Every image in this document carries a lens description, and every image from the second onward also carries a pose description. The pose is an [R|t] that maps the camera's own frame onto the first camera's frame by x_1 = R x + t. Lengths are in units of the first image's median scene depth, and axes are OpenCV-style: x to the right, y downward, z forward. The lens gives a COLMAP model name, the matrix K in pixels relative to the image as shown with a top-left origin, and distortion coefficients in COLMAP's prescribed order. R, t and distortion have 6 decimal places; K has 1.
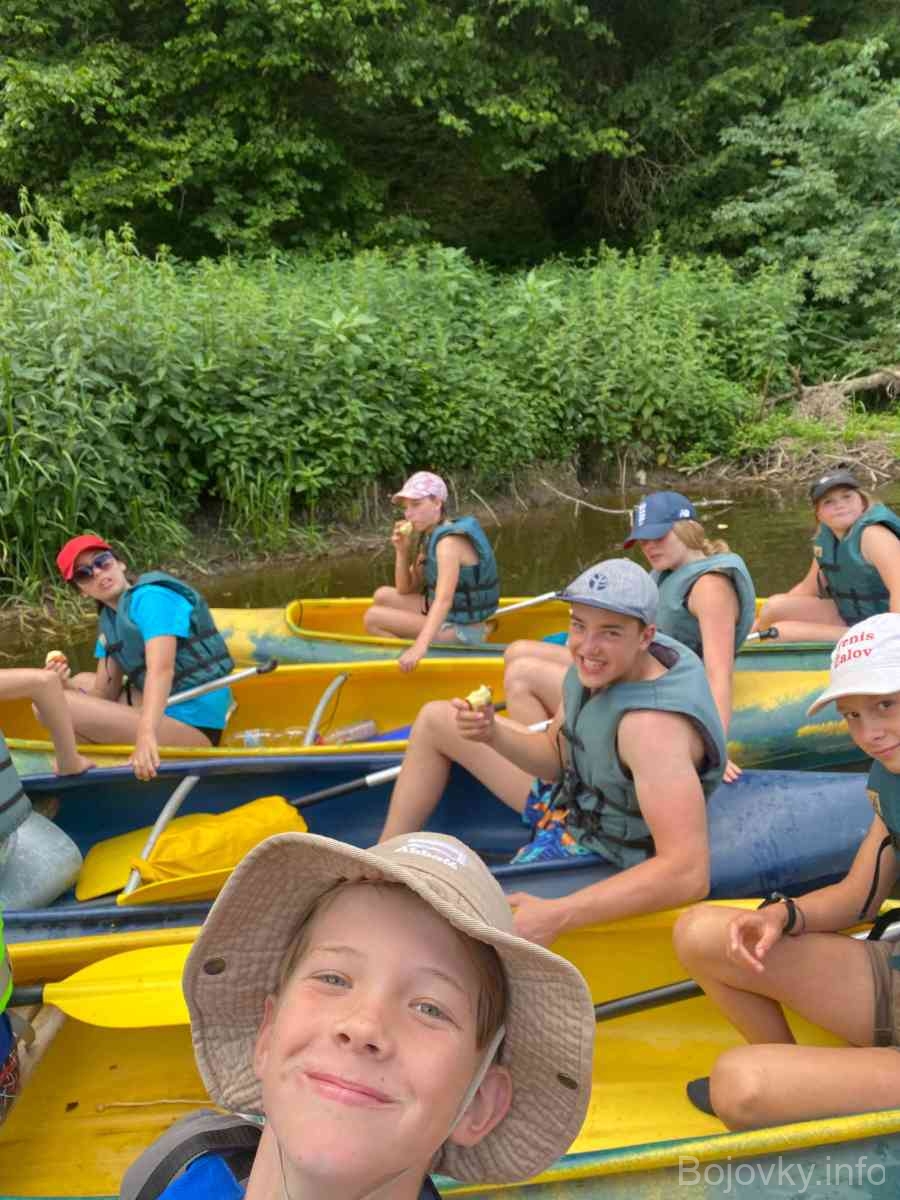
lens RADIAL K [[894.6, 0, 472.0], [0, 894.6, 602.3], [0, 0, 1]] dist [0.019489, -0.032547]
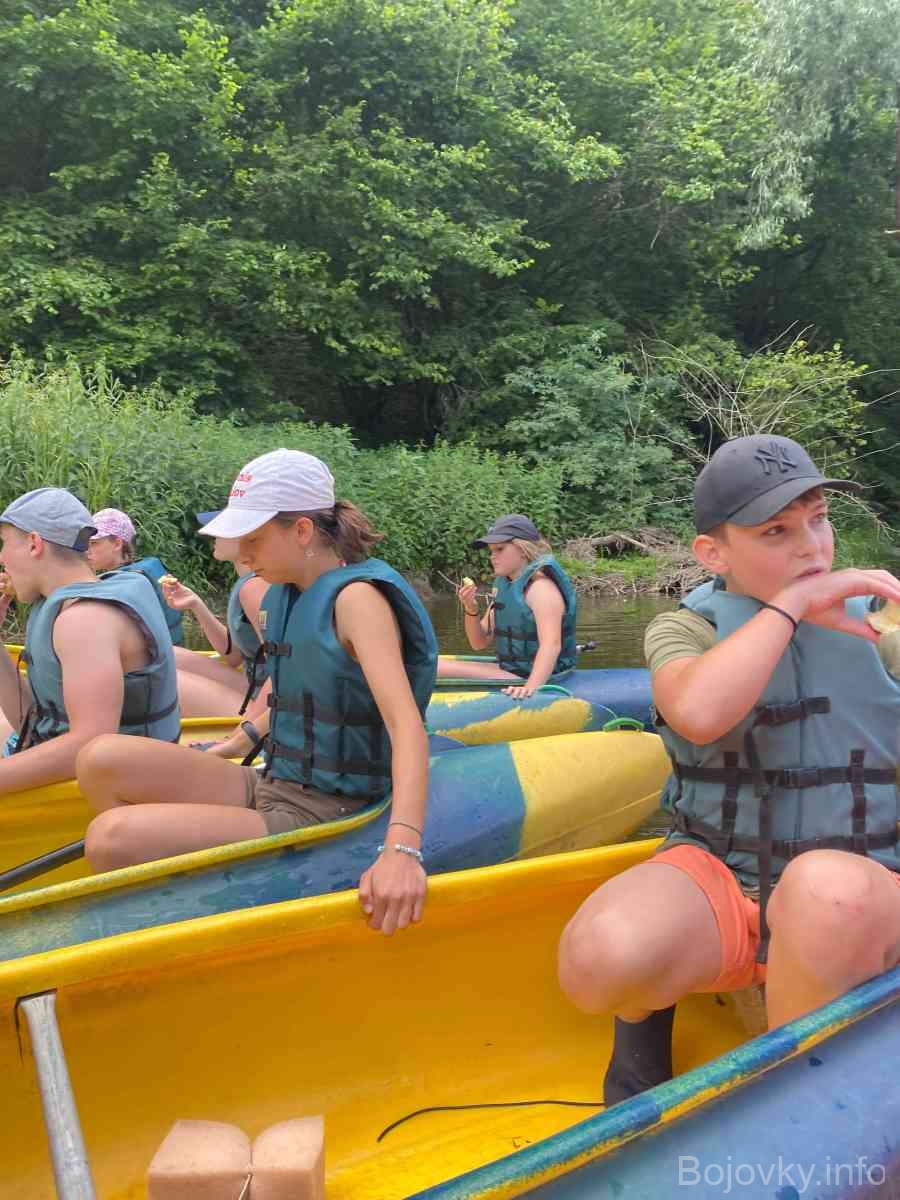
lens RADIAL K [[894.6, 0, 439.0], [0, 894.6, 613.0], [0, 0, 1]] dist [0.019489, -0.032547]
pose [[0.958869, 0.050641, 0.279295, -0.273807], [0.004810, 0.980916, -0.194371, 0.188232], [-0.283808, 0.187720, 0.940327, -0.361914]]
